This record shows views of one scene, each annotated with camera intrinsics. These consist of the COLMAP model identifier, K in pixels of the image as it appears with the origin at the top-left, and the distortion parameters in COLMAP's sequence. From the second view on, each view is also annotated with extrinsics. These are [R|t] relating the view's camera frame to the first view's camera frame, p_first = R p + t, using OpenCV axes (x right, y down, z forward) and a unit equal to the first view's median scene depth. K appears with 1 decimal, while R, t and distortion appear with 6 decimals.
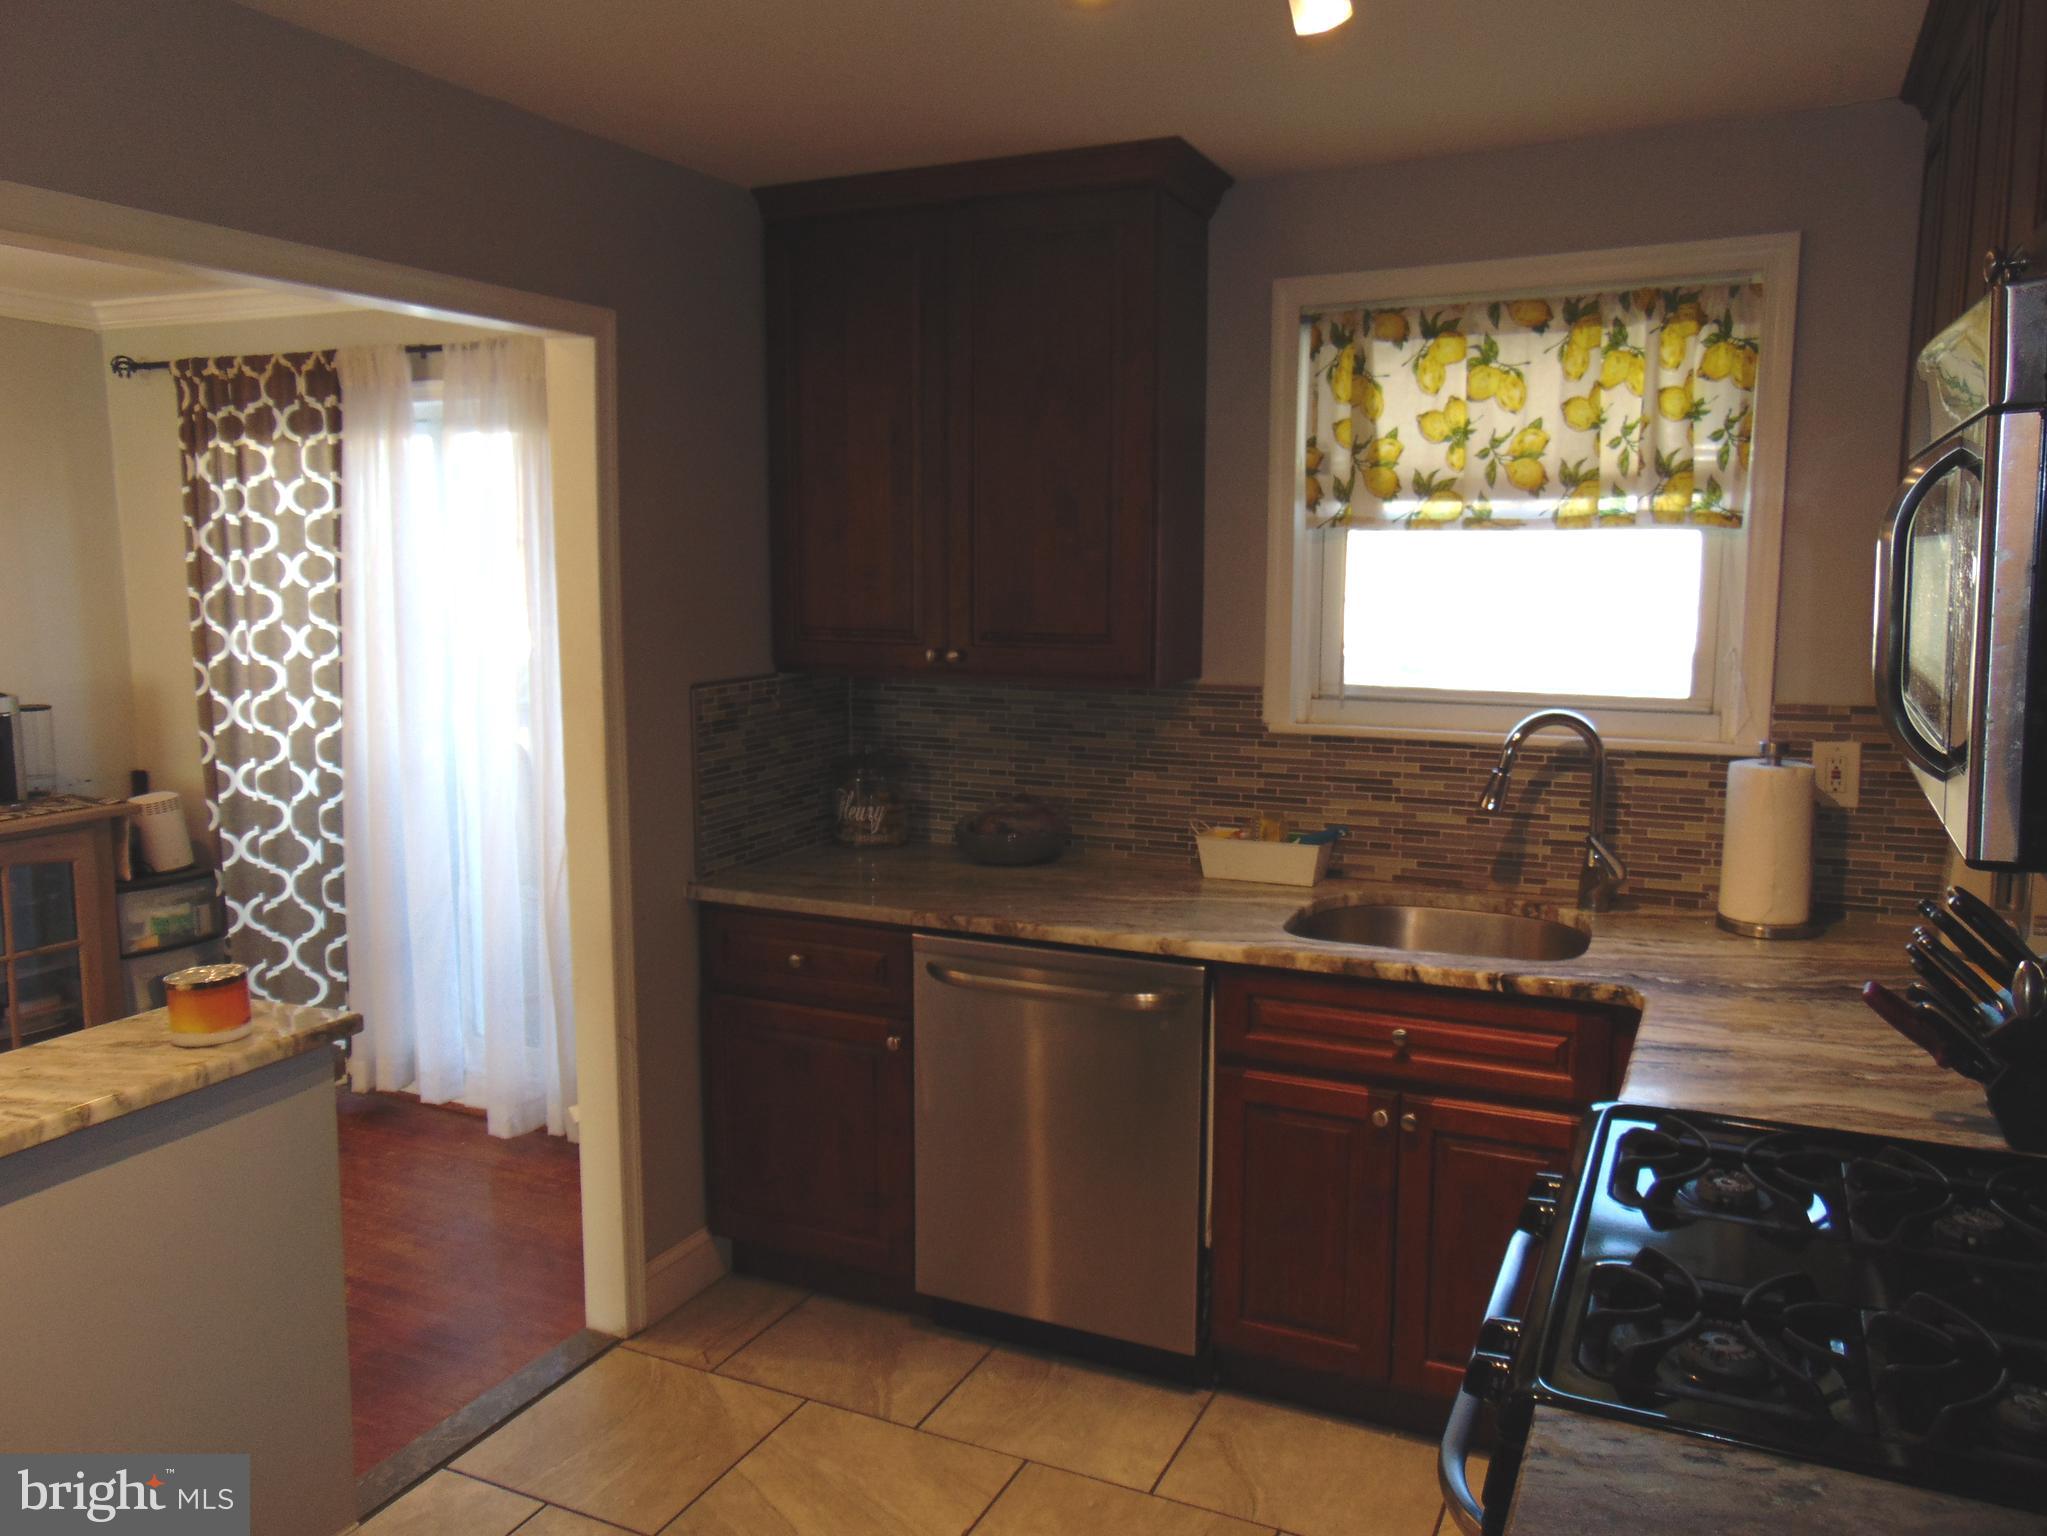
lens RADIAL K [[1536.9, 0, 1014.5], [0, 1536.9, 774.3], [0, 0, 1]] dist [-0.028875, 0.066428]
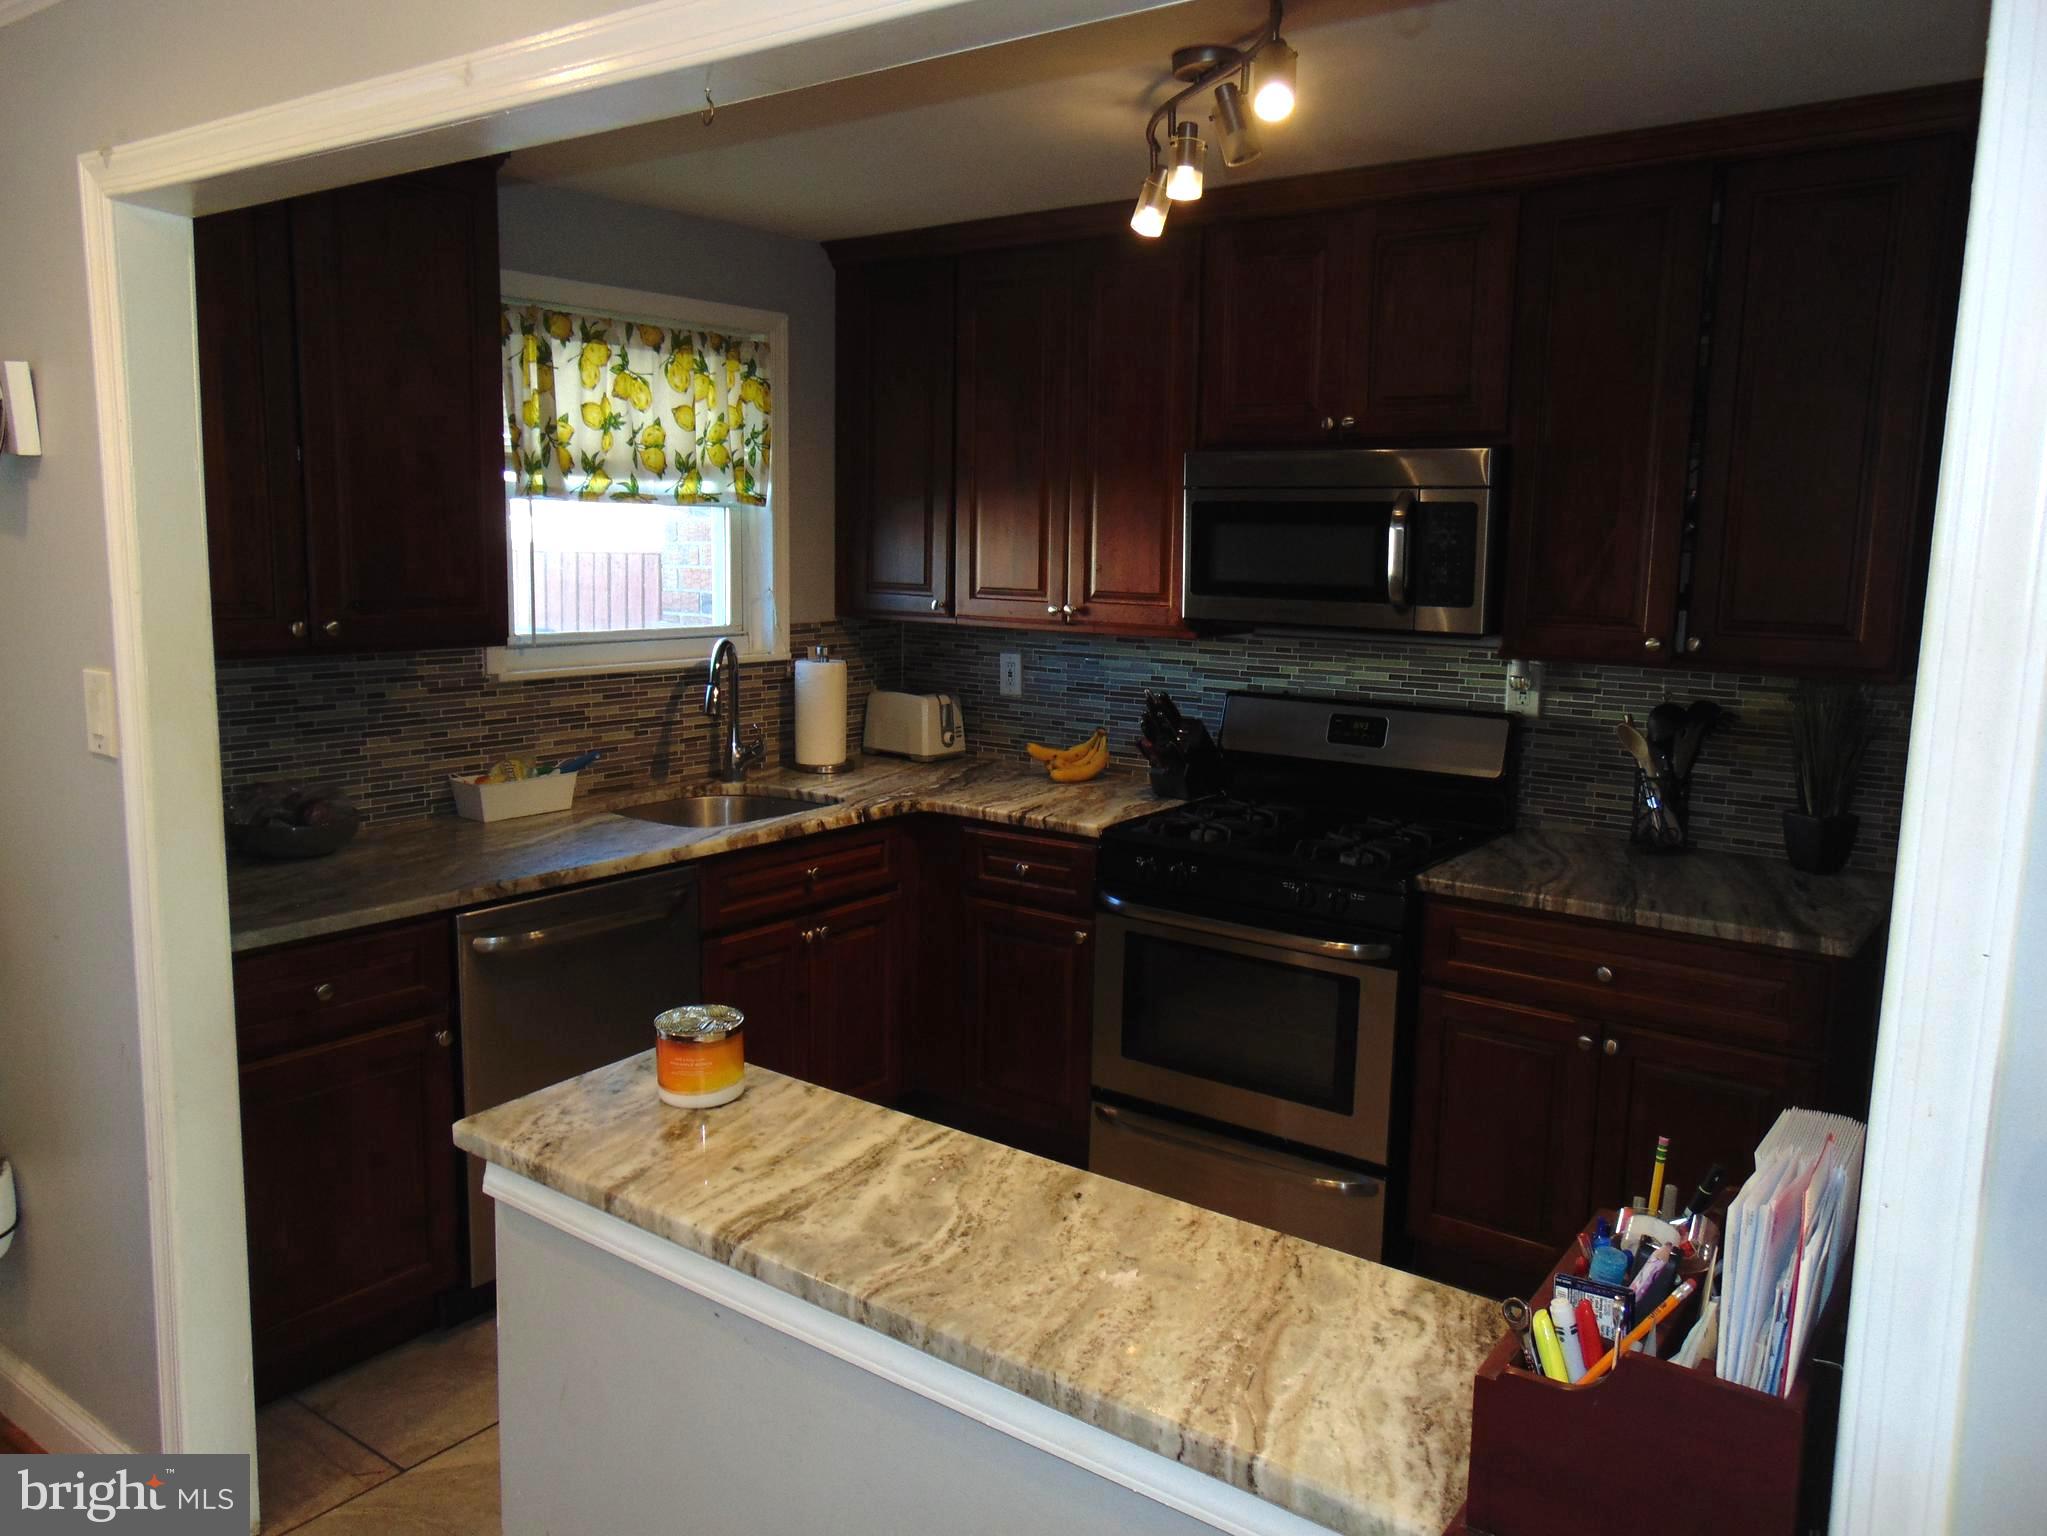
lens RADIAL K [[1536.9, 0, 1014.5], [0, 1536.9, 774.3], [0, 0, 1]] dist [-0.028875, 0.066428]
pose [[0.199100, -0.148093, 0.968725, -0.884963], [0.120227, 0.984740, 0.125831, -0.059509], [-0.972576, 0.091414, 0.213866, 0.440833]]
